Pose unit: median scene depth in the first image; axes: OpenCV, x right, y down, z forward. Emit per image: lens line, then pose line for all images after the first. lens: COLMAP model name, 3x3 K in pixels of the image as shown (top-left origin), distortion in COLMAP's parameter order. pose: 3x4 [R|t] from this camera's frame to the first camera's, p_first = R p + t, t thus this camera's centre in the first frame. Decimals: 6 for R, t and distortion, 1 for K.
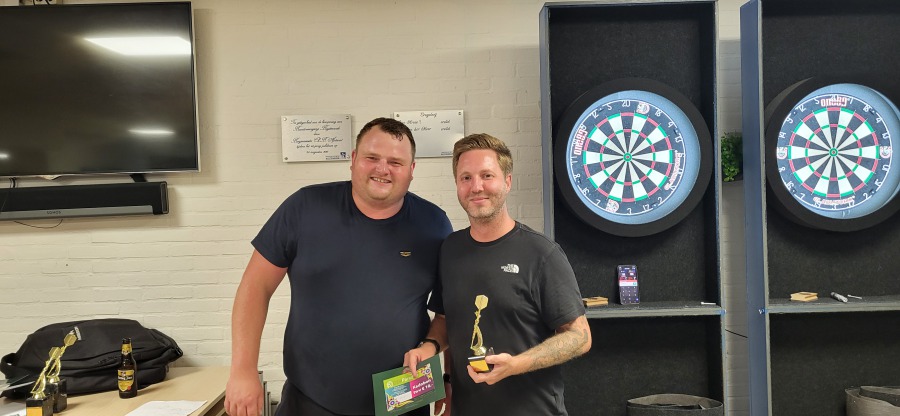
lens RADIAL K [[650.9, 0, 448.5], [0, 650.9, 201.1], [0, 0, 1]] dist [0.044858, -0.027563]
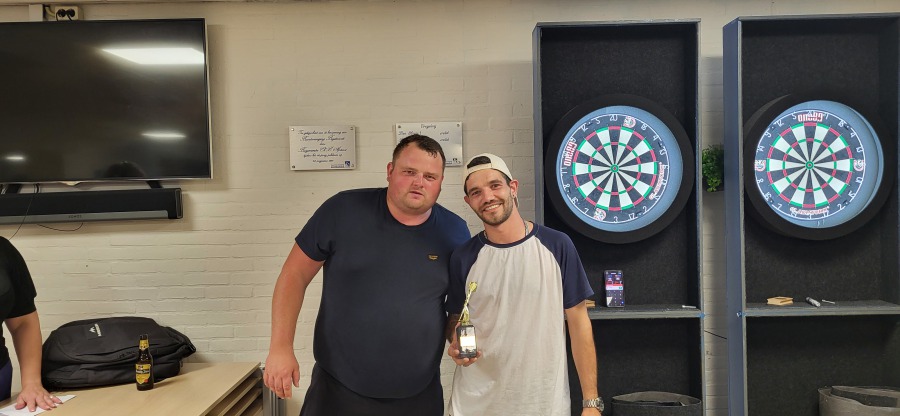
lens RADIAL K [[671.4, 0, 459.0], [0, 671.4, 206.6], [0, 0, 1]] dist [0.038215, -0.006592]
pose [[0.999934, 0.006889, -0.009192, 0.032014], [-0.006838, 0.999961, 0.005504, -0.009497], [0.009230, -0.005441, 0.999943, -0.095130]]
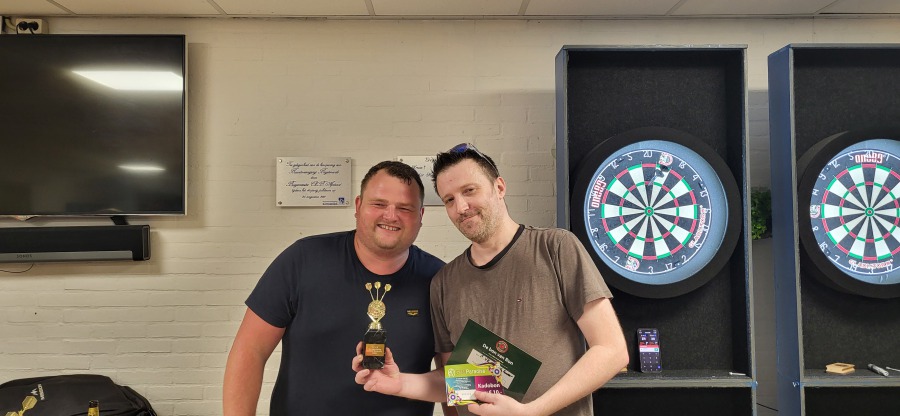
lens RADIAL K [[627.4, 0, 440.0], [0, 627.4, 205.5], [0, 0, 1]] dist [0.048403, -0.031777]
pose [[0.999626, 0.024655, 0.011828, -0.033565], [-0.023965, 0.998184, -0.055262, -0.018863], [-0.013169, 0.054958, 0.998402, 0.108636]]
